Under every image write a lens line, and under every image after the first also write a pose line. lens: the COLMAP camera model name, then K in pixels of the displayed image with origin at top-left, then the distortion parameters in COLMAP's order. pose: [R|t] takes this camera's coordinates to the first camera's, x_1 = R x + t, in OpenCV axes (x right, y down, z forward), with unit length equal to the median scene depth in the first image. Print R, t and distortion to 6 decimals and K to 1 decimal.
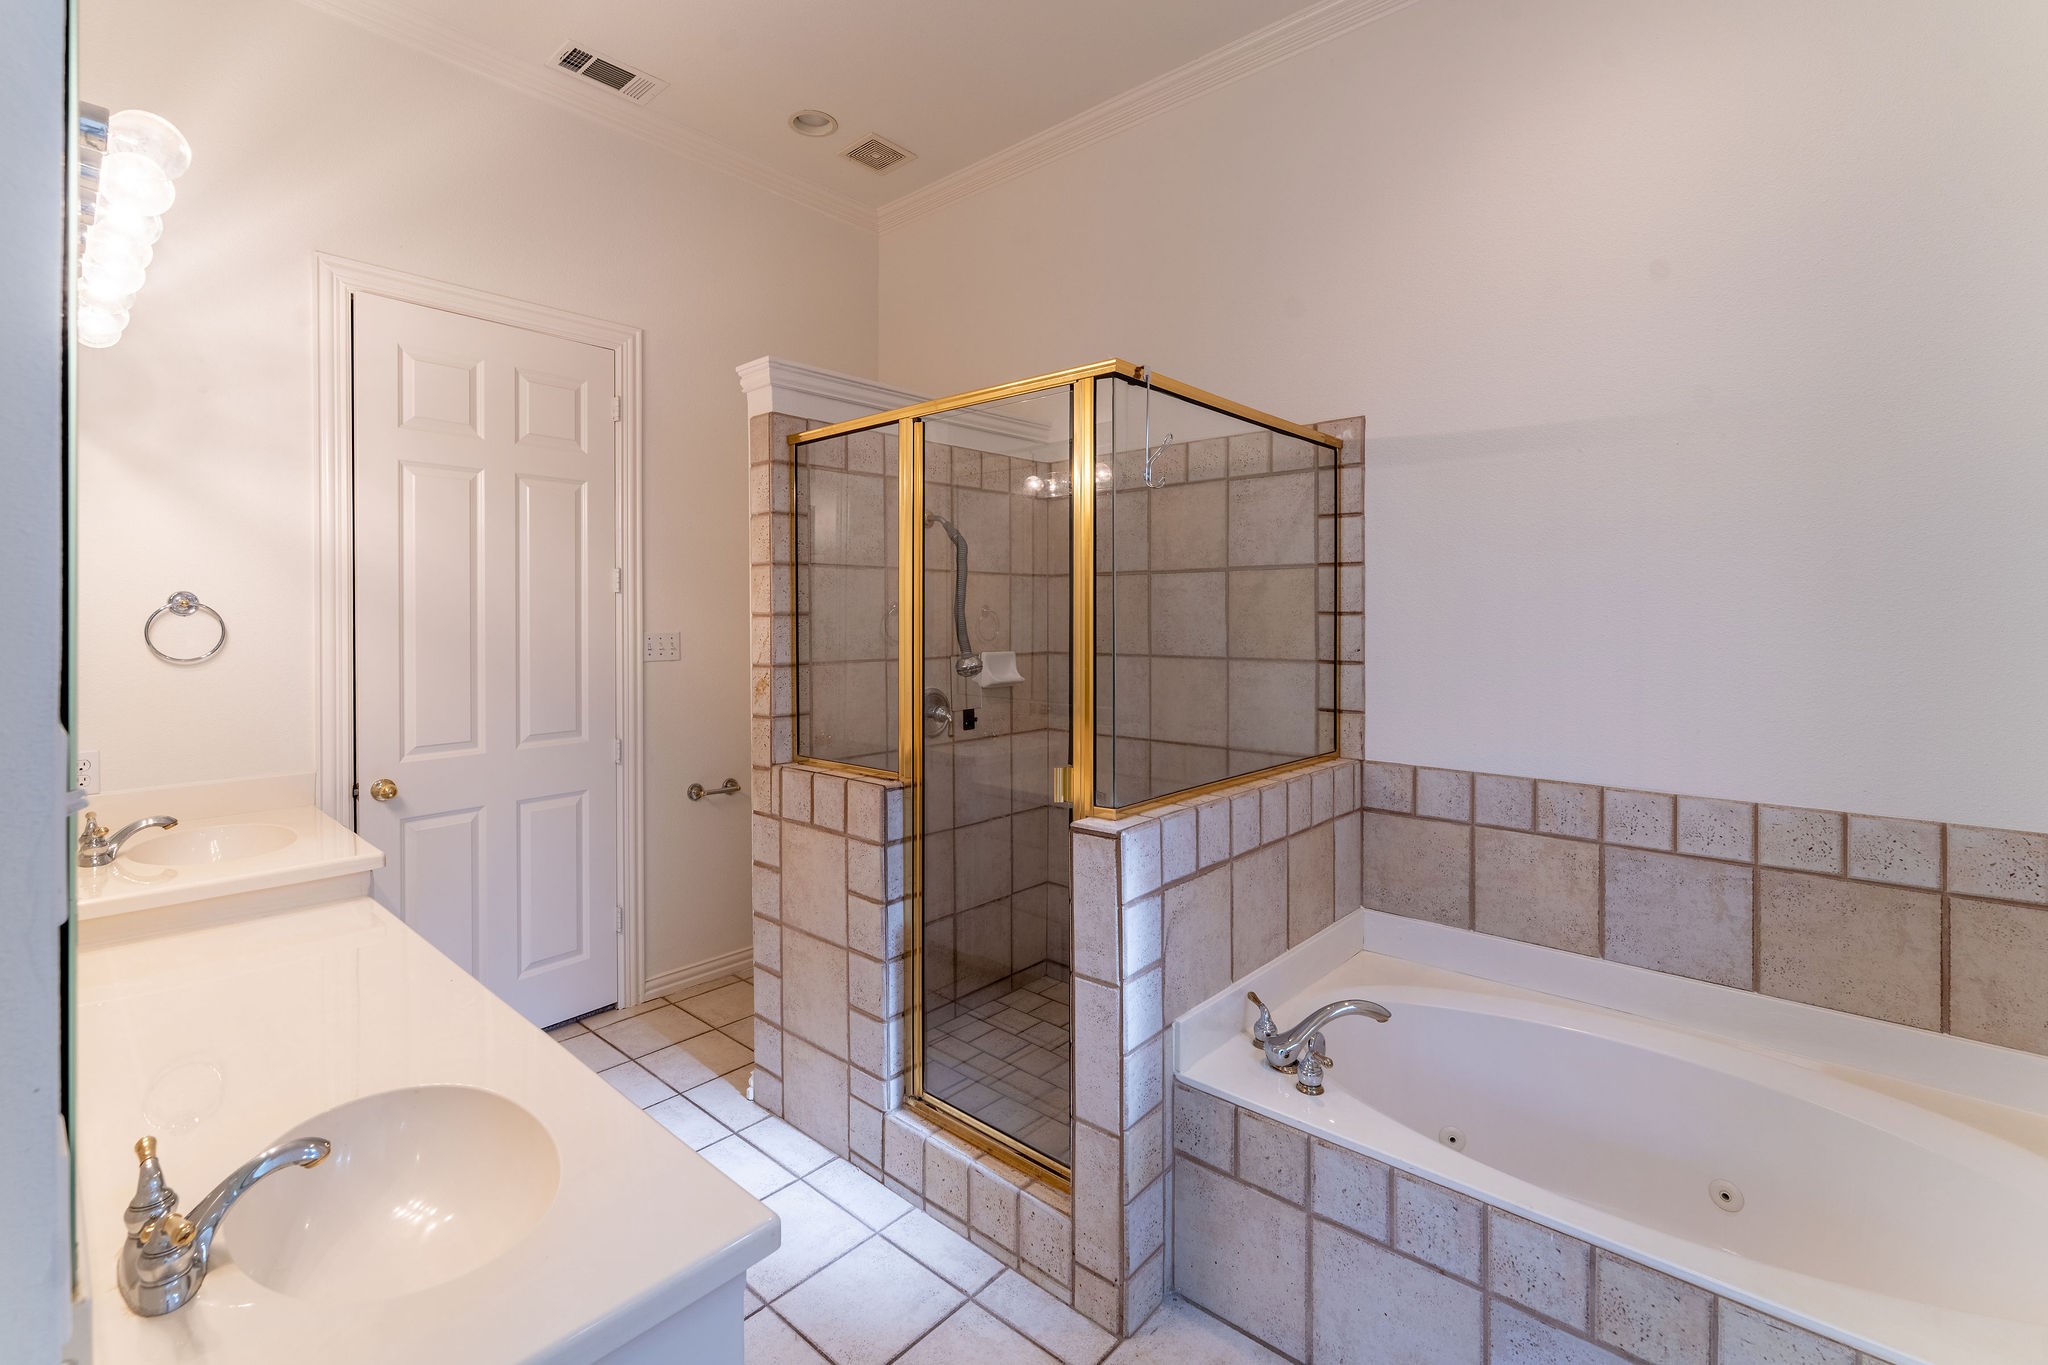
lens RADIAL K [[895.4, 0, 1001.7], [0, 895.4, 623.1], [0, 0, 1]] dist [-0.002101, -0.000053]
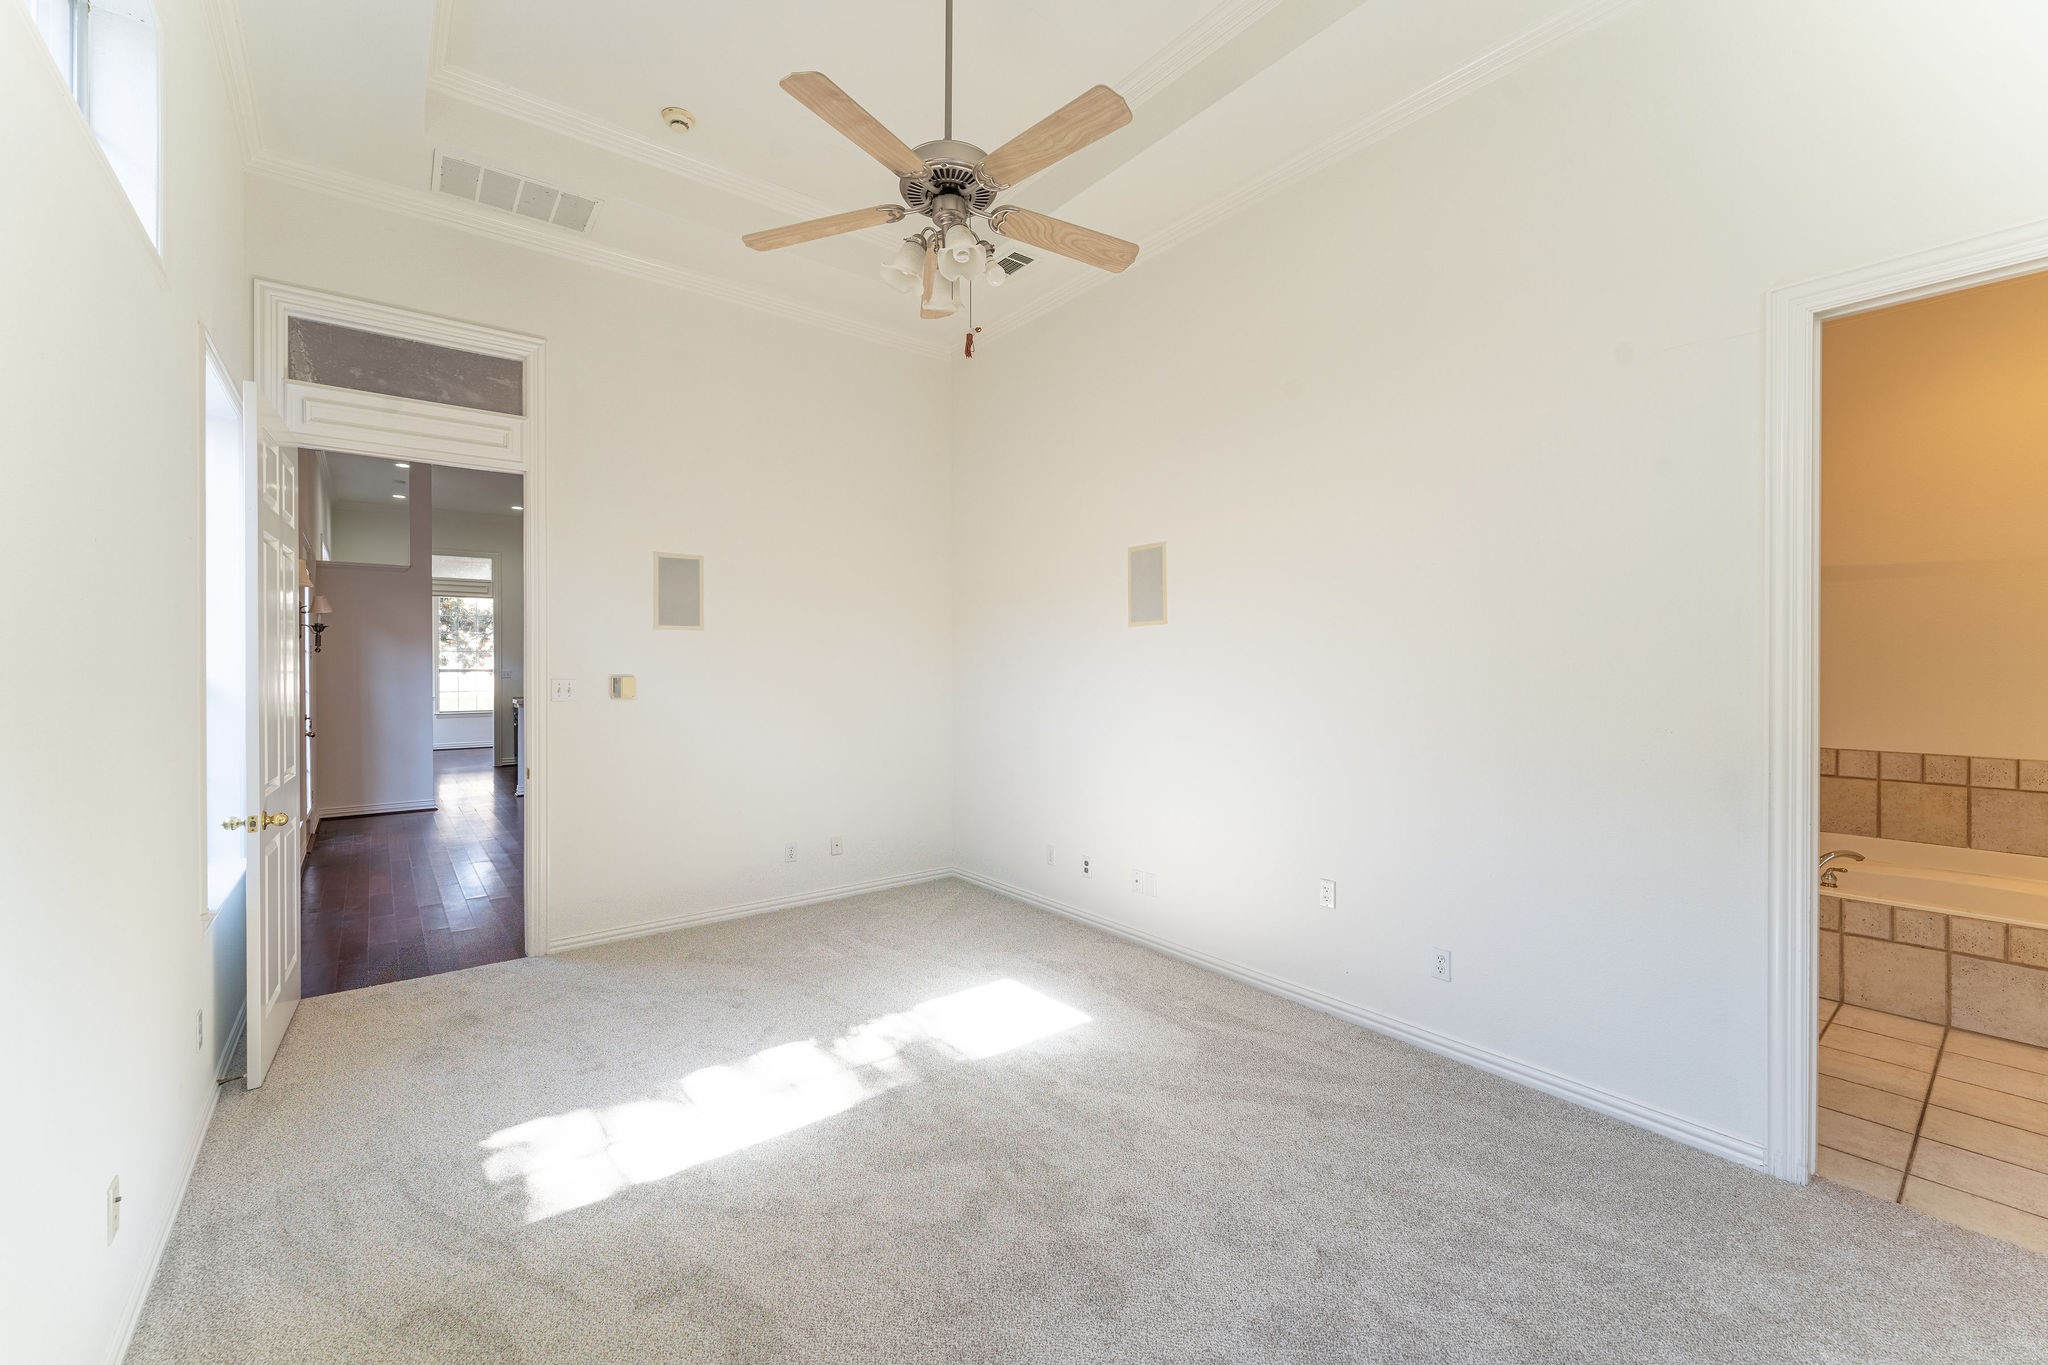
lens RADIAL K [[830.7, 0, 1020.4], [0, 830.7, 671.5], [0, 0, 1]] dist [-0.000949, -0.000196]
pose [[0.987624, 0.000852, -0.156838, -1.023048], [-0.001106, 0.999998, -0.001536, 0.009682], [0.156836, 0.001691, 0.987623, -1.031542]]
